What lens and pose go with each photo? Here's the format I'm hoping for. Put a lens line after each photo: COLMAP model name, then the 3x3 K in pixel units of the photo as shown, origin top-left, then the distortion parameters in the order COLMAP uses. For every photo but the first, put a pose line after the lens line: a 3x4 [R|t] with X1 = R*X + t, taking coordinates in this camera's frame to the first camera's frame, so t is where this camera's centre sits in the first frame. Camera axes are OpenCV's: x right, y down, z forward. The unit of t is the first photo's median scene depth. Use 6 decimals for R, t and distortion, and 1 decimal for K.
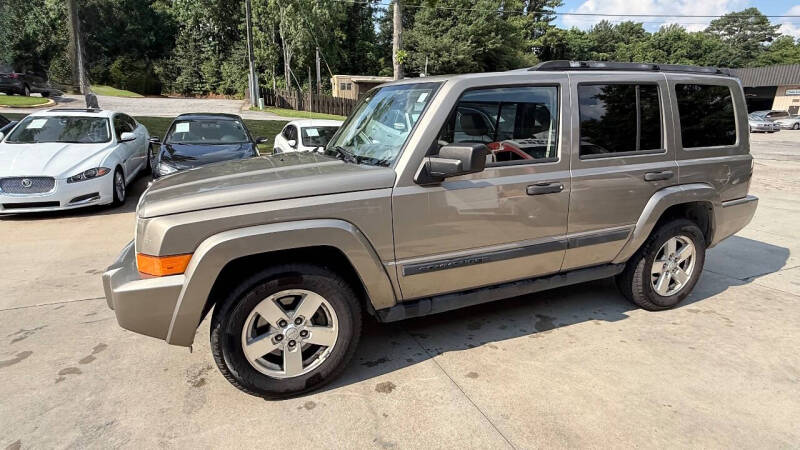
lens RADIAL K [[419.1, 0, 401.3], [0, 419.1, 221.2], [0, 0, 1]] dist [0.000792, -0.000005]
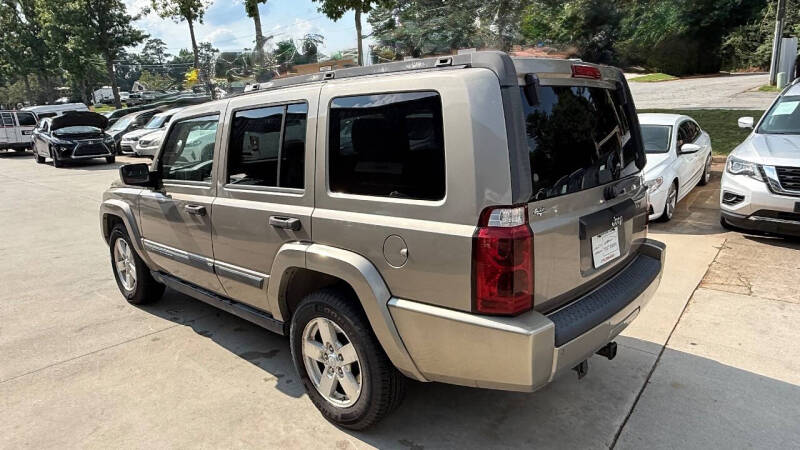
lens RADIAL K [[519.2, 0, 400.0], [0, 519.2, 225.0], [0, 0, 1]] dist [0.001414, 0.000032]
pose [[0.417103, 0.181011, -0.890652, 0.324062], [-0.183001, 0.976622, 0.112781, -0.052280], [0.890245, 0.115949, 0.440477, 0.160949]]
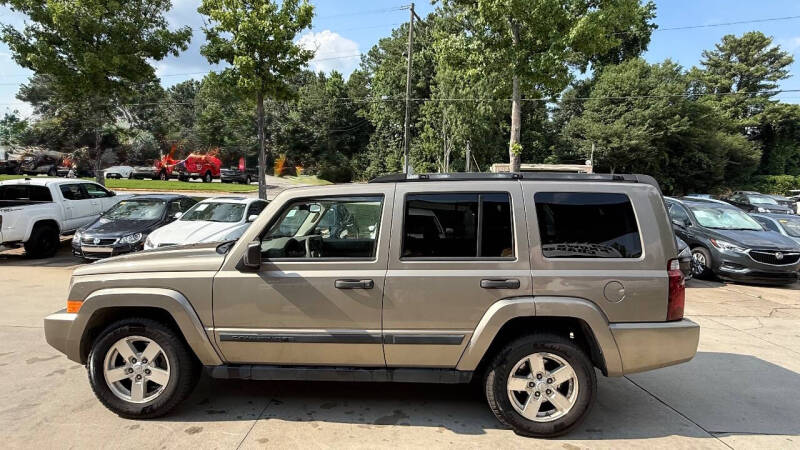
lens RADIAL K [[419.4, 0, 398.9], [0, 419.4, 222.9], [0, 0, 1]] dist [-0.000471, 0.000475]
pose [[0.909616, 0.039492, -0.413568, 0.167120], [-0.117429, 0.979318, -0.164761, -0.012338], [0.398508, 0.198434, 0.895441, 0.000432]]
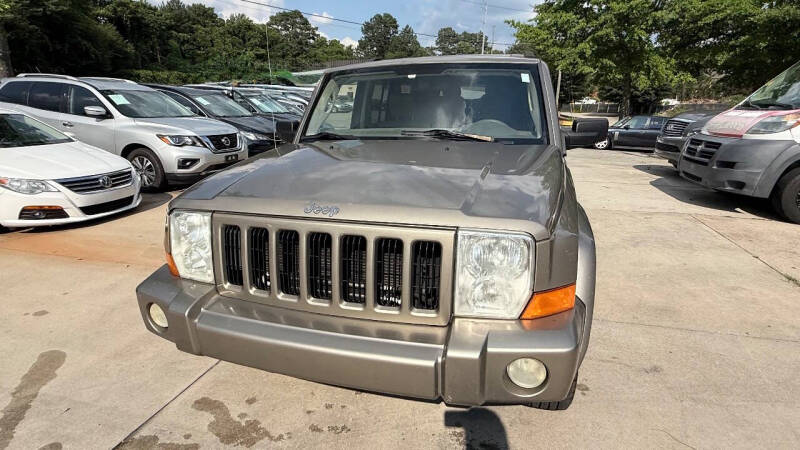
lens RADIAL K [[419.1, 0, 401.3], [0, 419.1, 221.2], [0, 0, 1]] dist [0.000792, -0.000005]
pose [[0.618798, -0.217703, 0.754782, -0.177818], [0.189378, 0.973835, 0.125626, -0.023516], [-0.762382, 0.065202, 0.643835, 0.101996]]
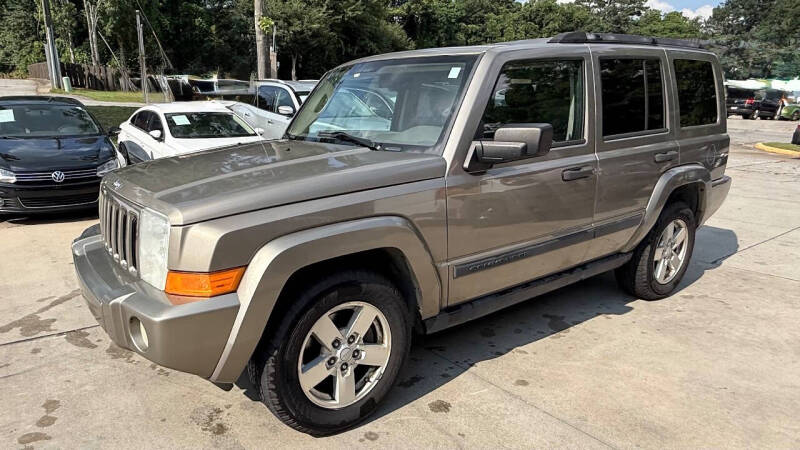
lens RADIAL K [[512.4, 0, 341.4], [0, 512.4, 243.4], [0, 0, 1]] dist [0.000072, 0.001827]
pose [[0.980003, -0.061613, 0.189206, -0.069655], [0.056321, 0.997860, 0.033222, 0.001576], [-0.190848, -0.021901, 0.981375, -0.000463]]
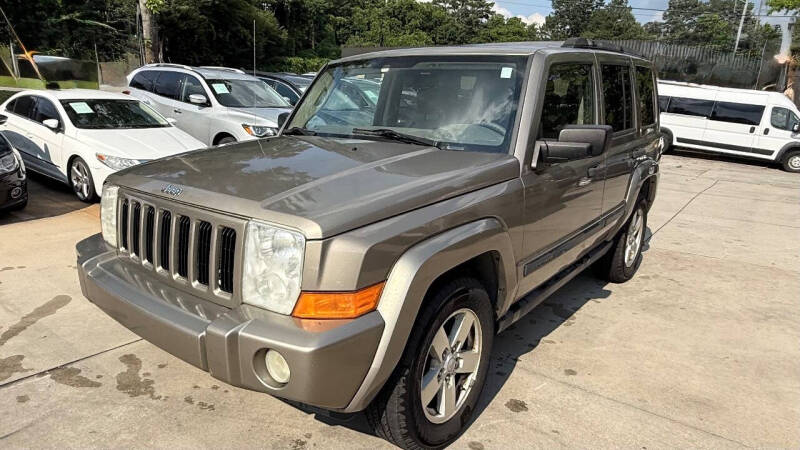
lens RADIAL K [[523.2, 0, 350.3], [0, 523.2, 231.6], [0, 0, 1]] dist [-0.000332, 0.000042]
pose [[0.893661, -0.099448, 0.437585, -0.130928], [0.088447, 0.995041, 0.045509, -0.007588], [-0.439941, -0.001966, 0.898025, 0.028626]]
